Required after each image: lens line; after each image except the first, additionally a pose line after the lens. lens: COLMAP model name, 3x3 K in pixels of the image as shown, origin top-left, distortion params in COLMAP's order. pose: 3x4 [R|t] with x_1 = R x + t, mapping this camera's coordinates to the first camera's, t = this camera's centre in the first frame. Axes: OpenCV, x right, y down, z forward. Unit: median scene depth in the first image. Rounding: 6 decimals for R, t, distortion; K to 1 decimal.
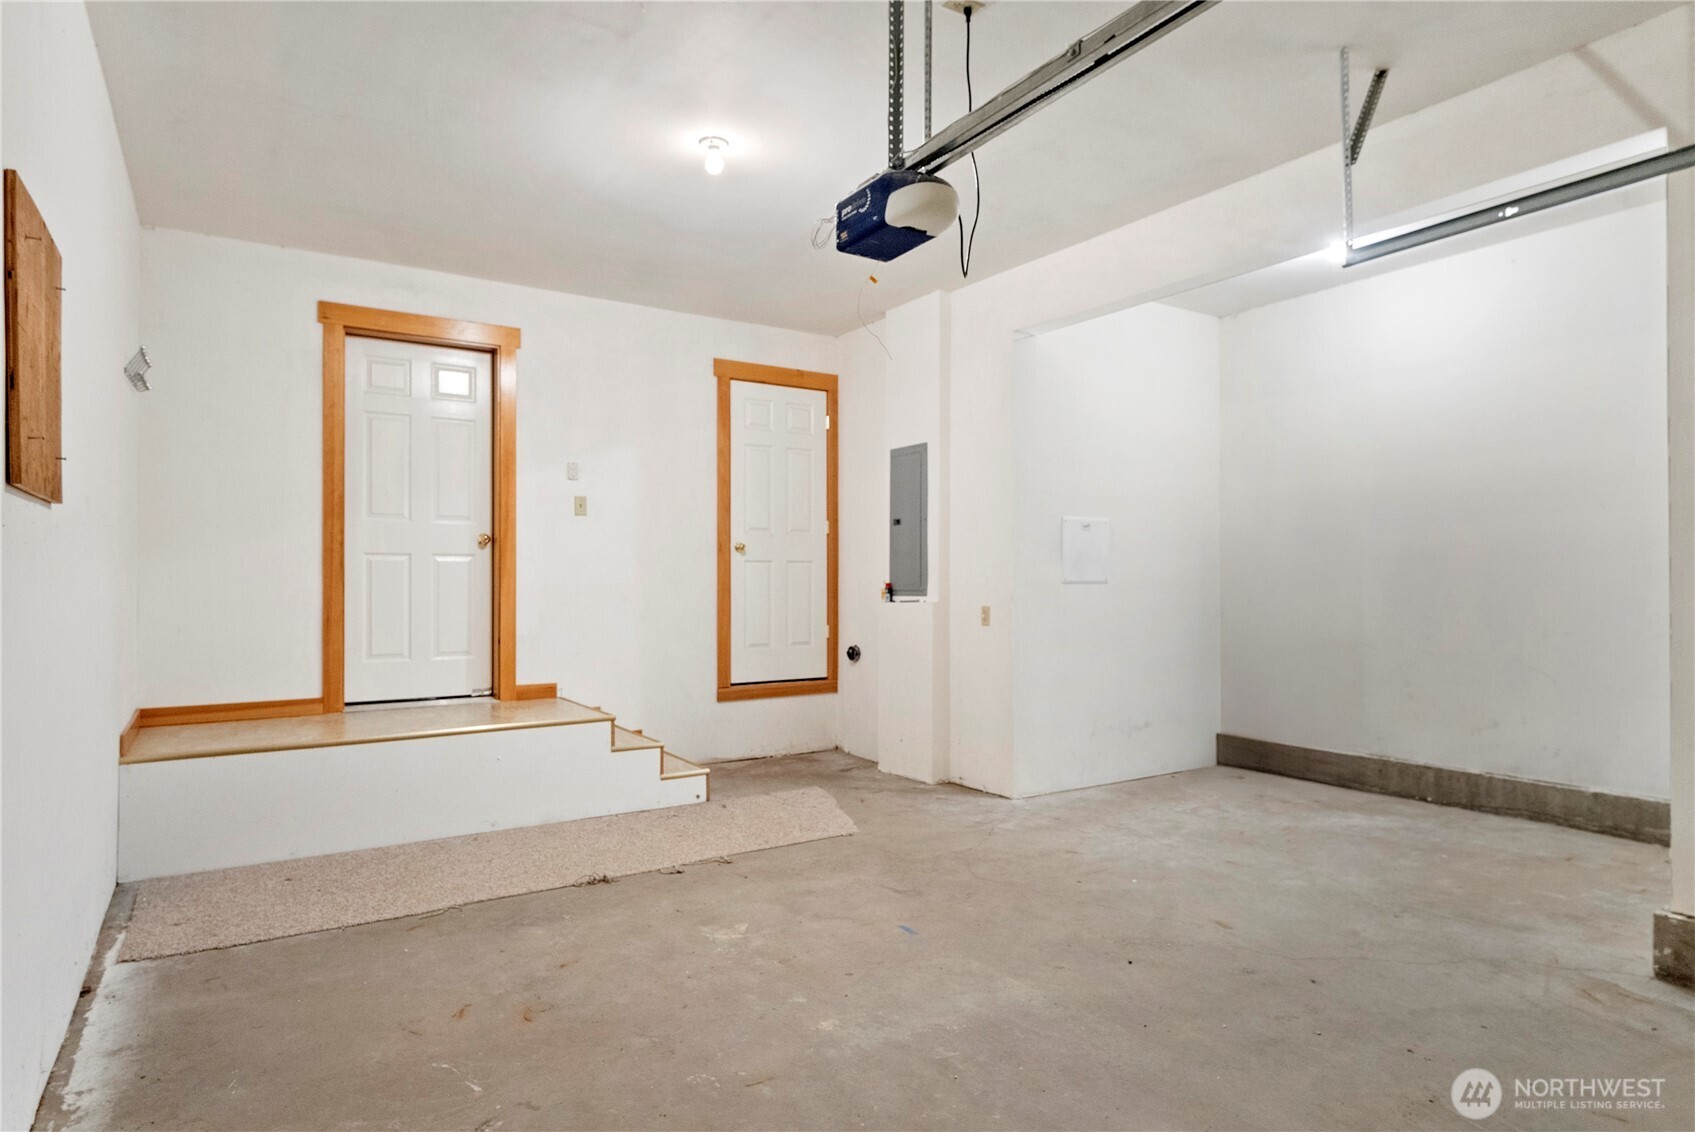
lens RADIAL K [[938.9, 0, 846.6], [0, 938.9, 570.7], [0, 0, 1]] dist [0.001586, 0.000604]
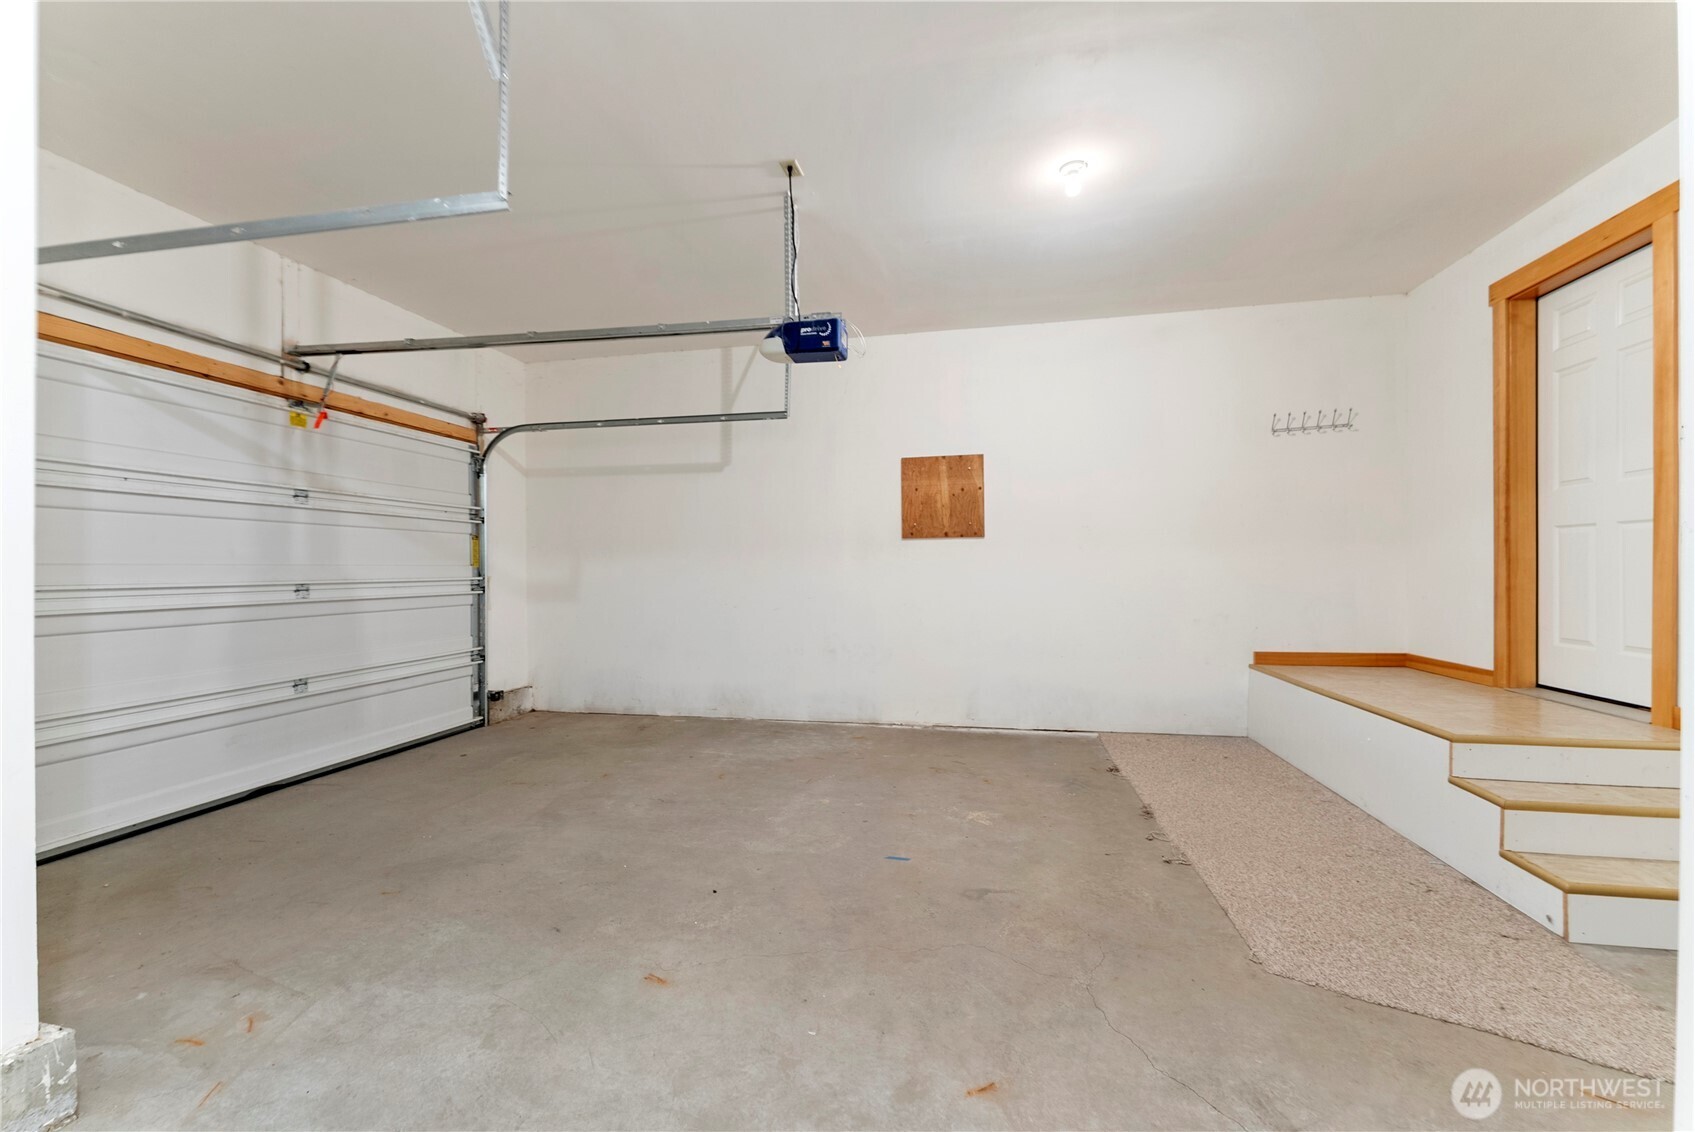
lens RADIAL K [[690.0, 0, 849.1], [0, 690.0, 565.4], [0, 0, 1]] dist [-0.001223, -0.000159]
pose [[-0.698431, 0.003754, -0.715668, 0.676480], [0.012534, 0.999897, -0.006987, 0.022941], [0.715568, -0.013850, -0.698406, 1.468924]]
